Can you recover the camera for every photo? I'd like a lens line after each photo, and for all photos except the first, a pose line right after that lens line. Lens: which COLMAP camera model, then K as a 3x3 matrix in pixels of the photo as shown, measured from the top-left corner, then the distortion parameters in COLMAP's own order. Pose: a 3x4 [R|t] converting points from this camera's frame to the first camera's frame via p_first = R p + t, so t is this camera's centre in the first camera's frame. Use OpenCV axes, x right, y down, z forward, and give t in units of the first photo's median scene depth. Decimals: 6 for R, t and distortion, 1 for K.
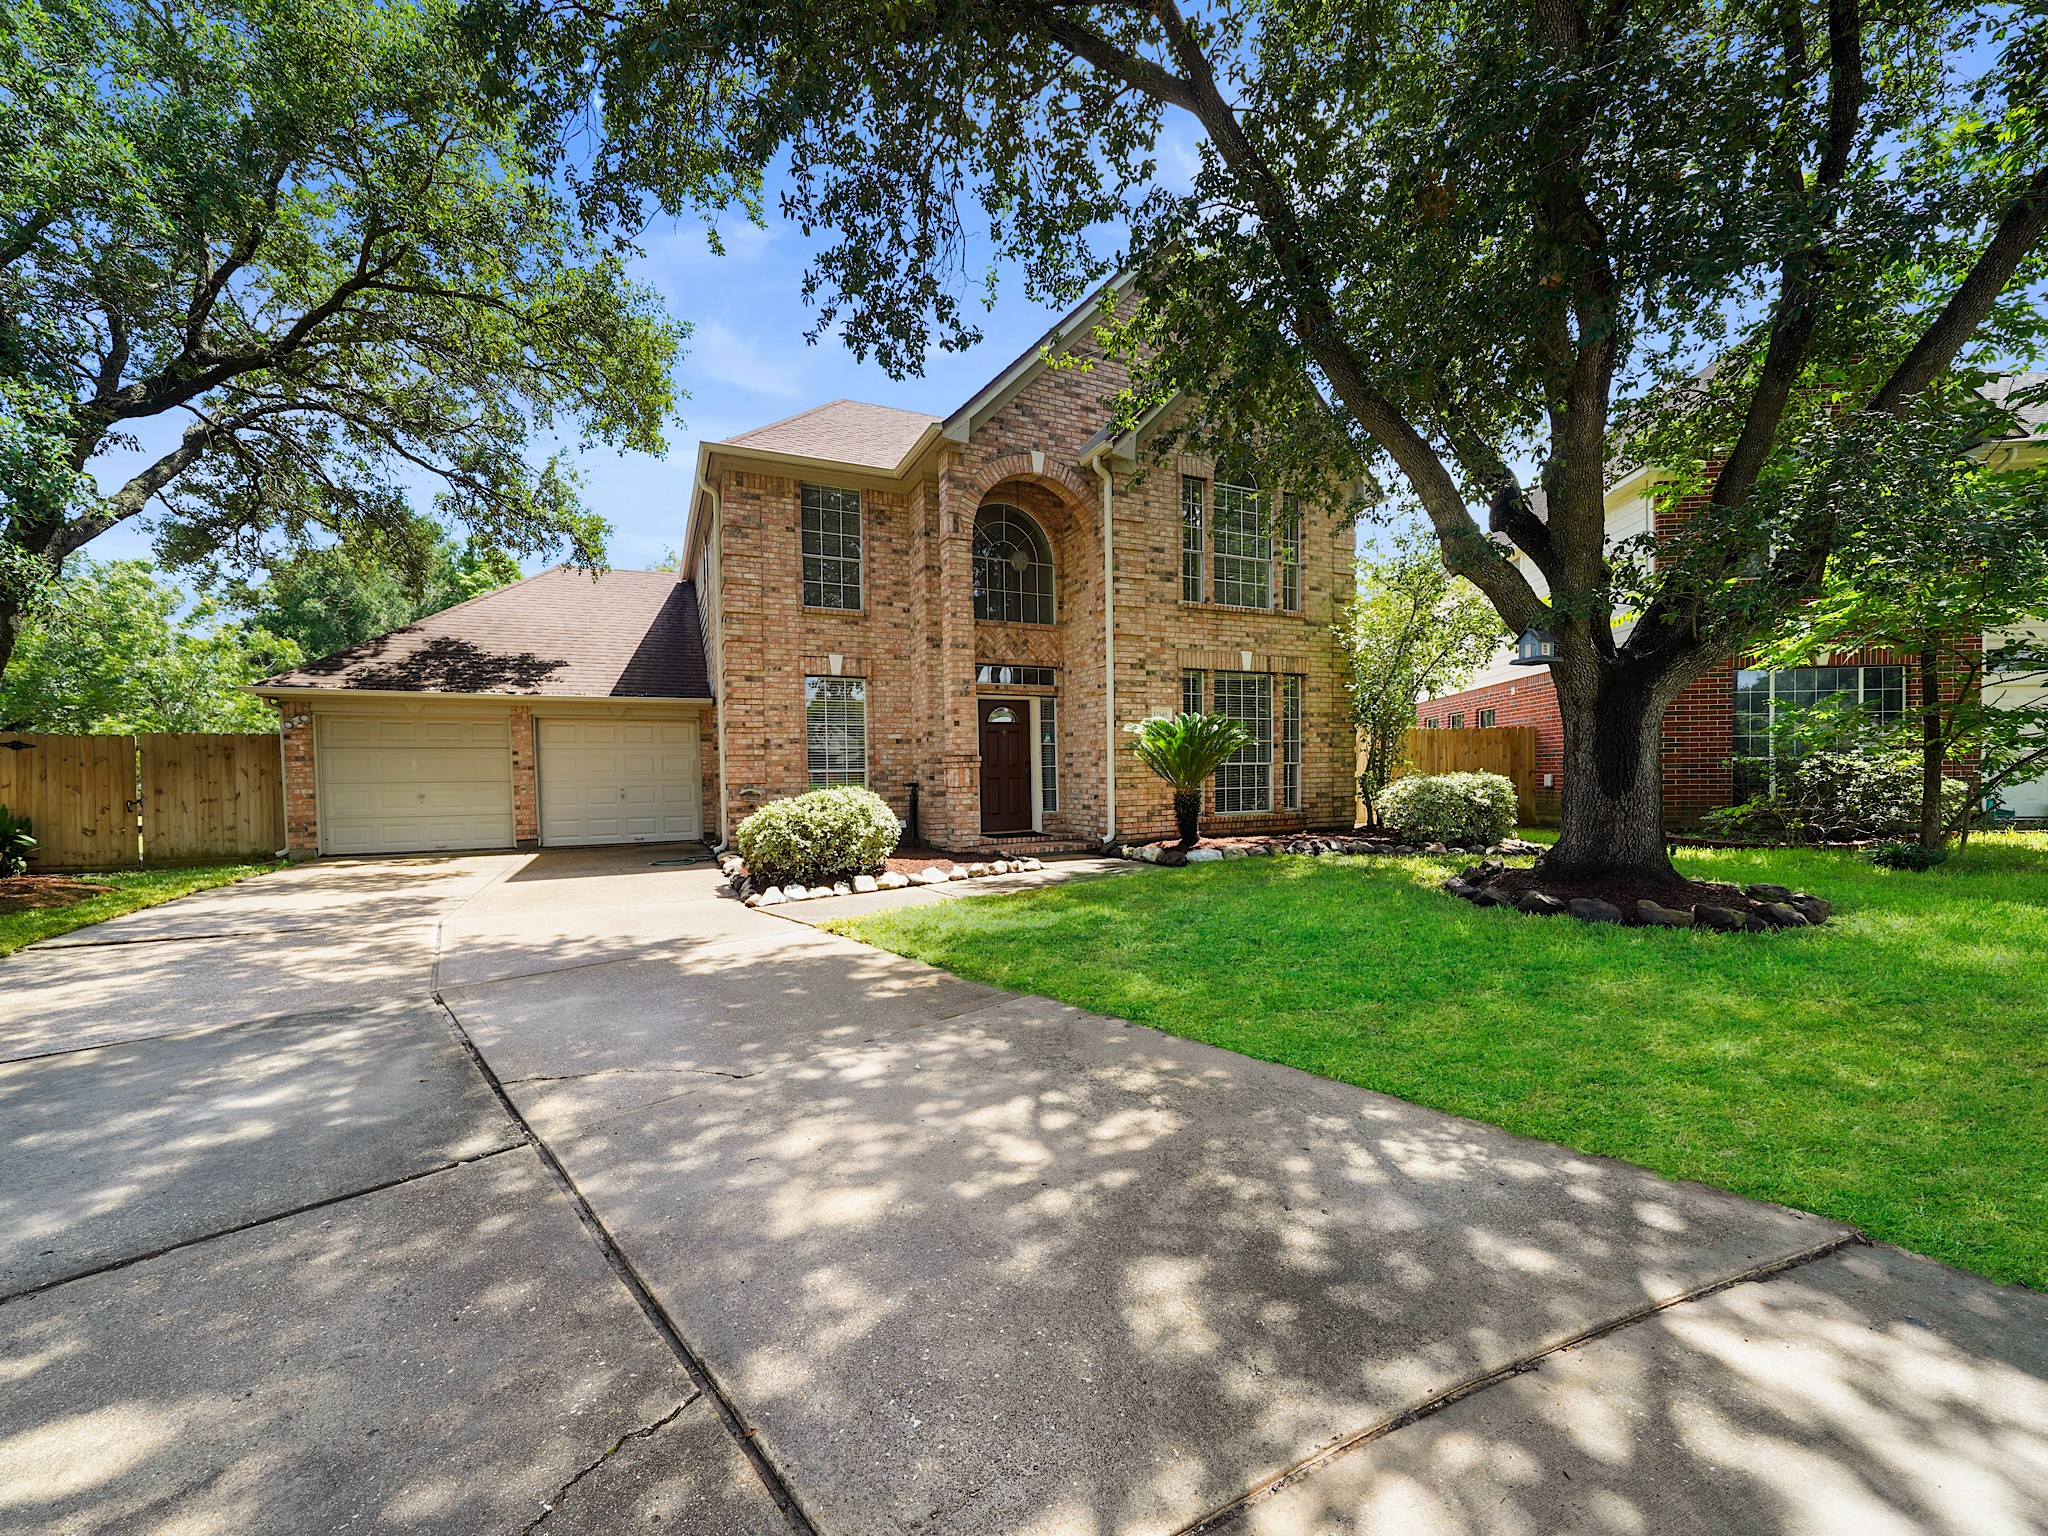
lens RADIAL K [[791.5, 0, 1019.9], [0, 791.5, 766.2], [0, 0, 1]] dist [-0.007217, 0.000069]
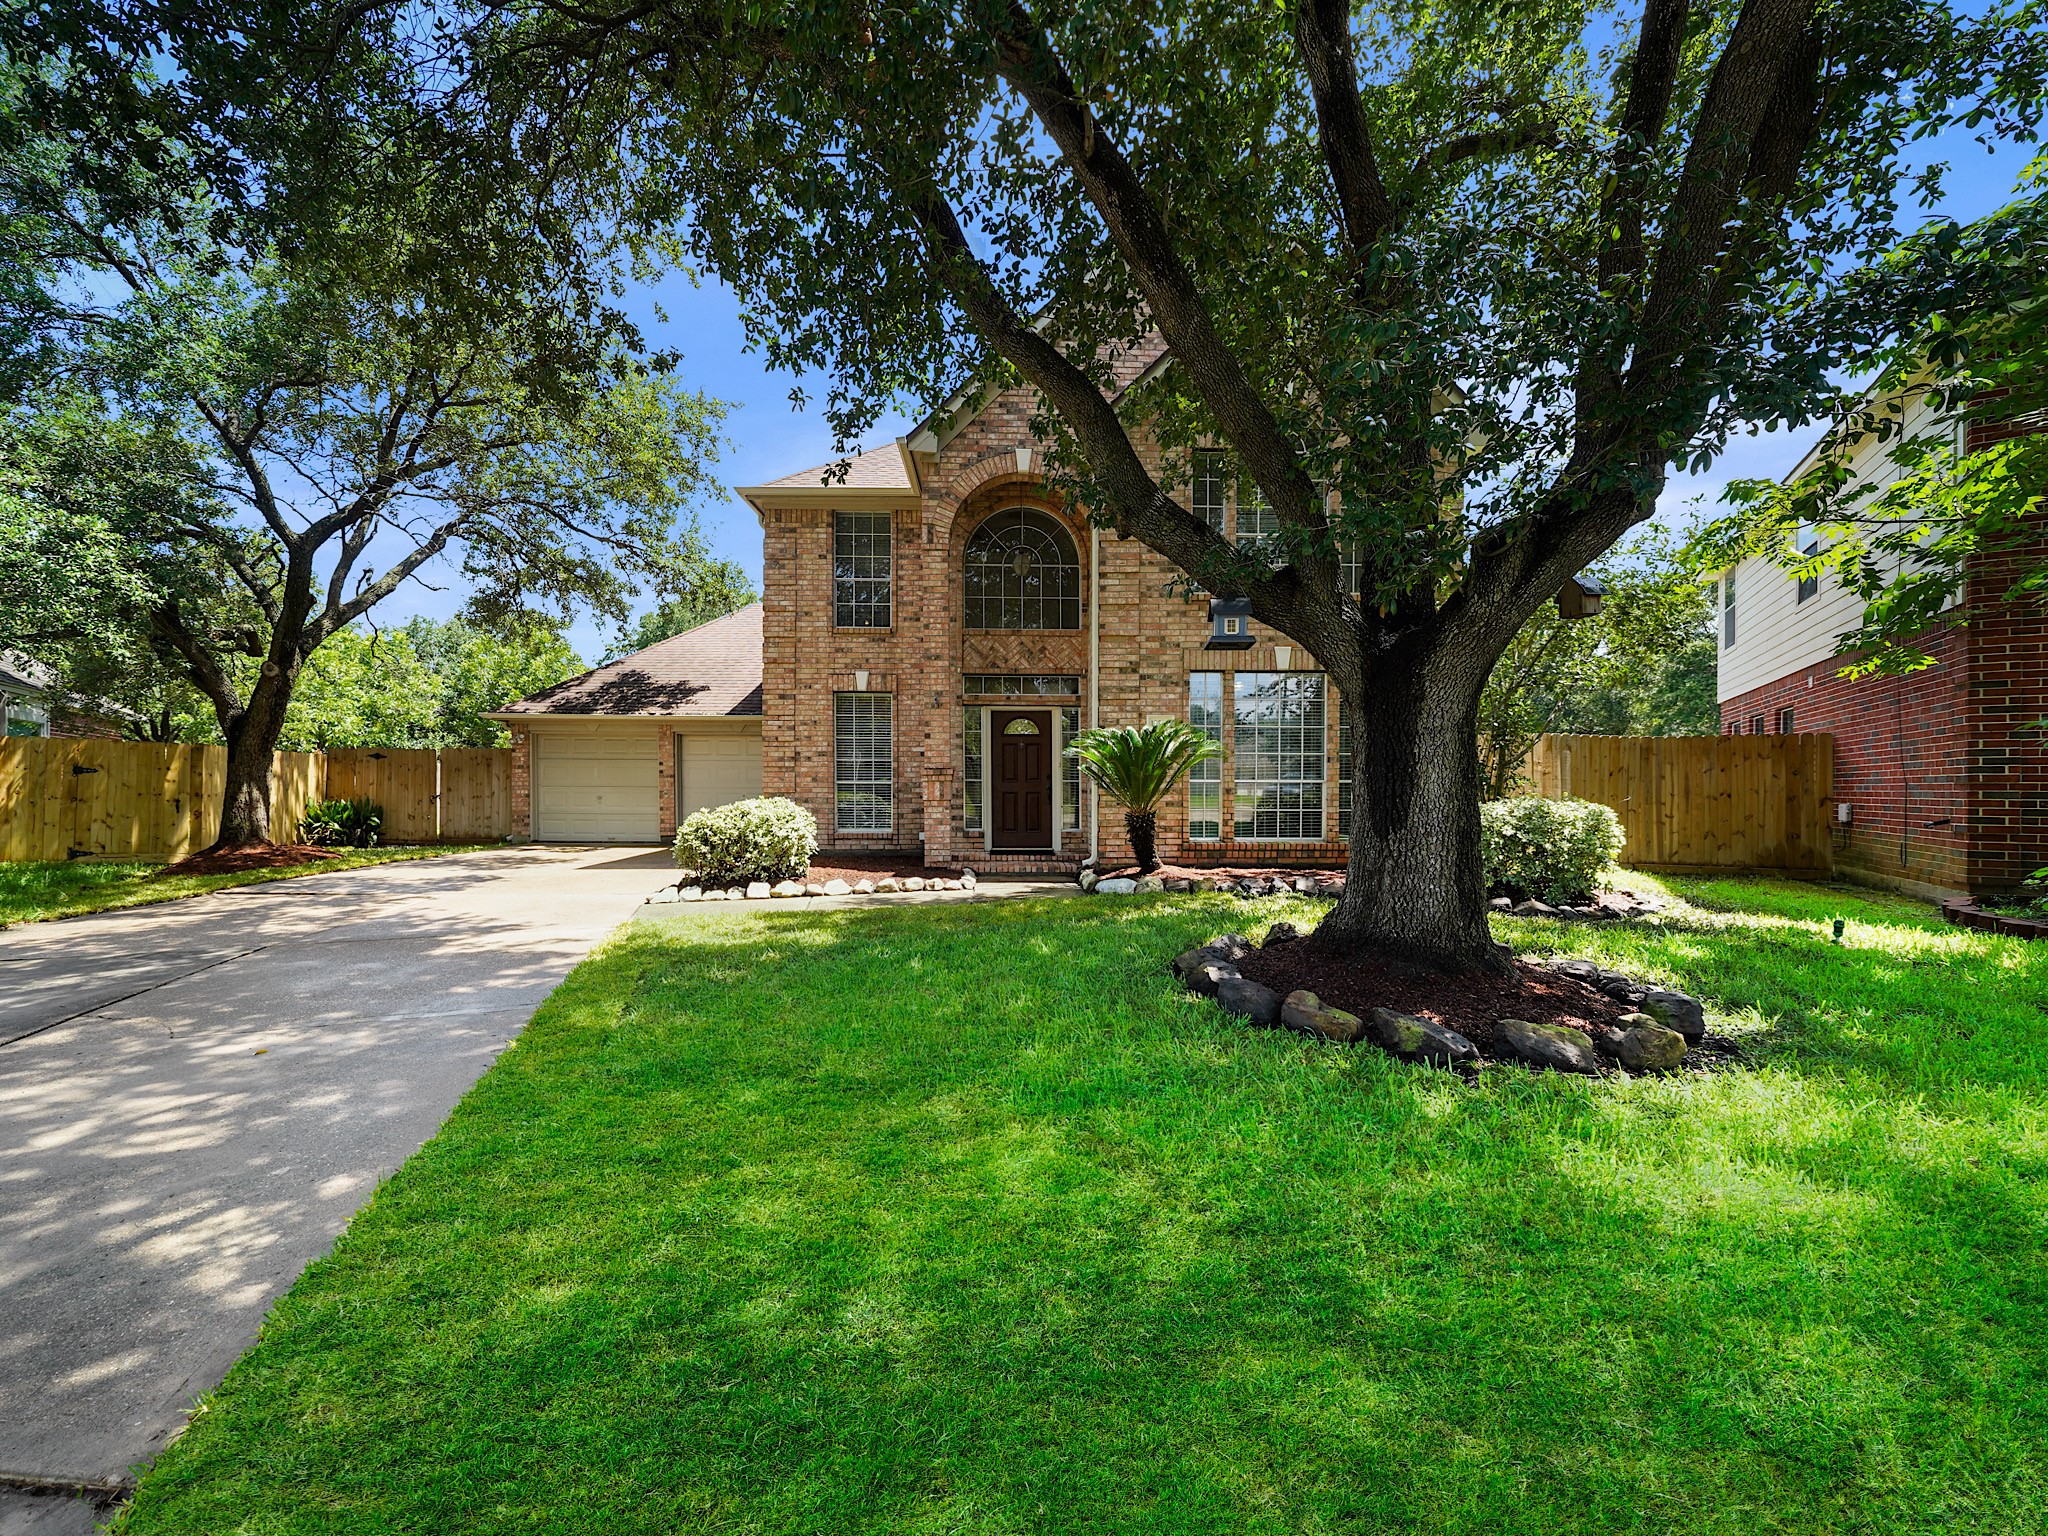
lens RADIAL K [[791.5, 0, 1022.6], [0, 791.5, 770.3], [0, 0, 1]] dist [-0.007217, 0.000069]
pose [[0.913468, 0.008702, -0.406817, 0.403691], [-0.012702, 0.999894, -0.007132, -0.005454], [0.406712, 0.011682, 0.913482, 0.136085]]
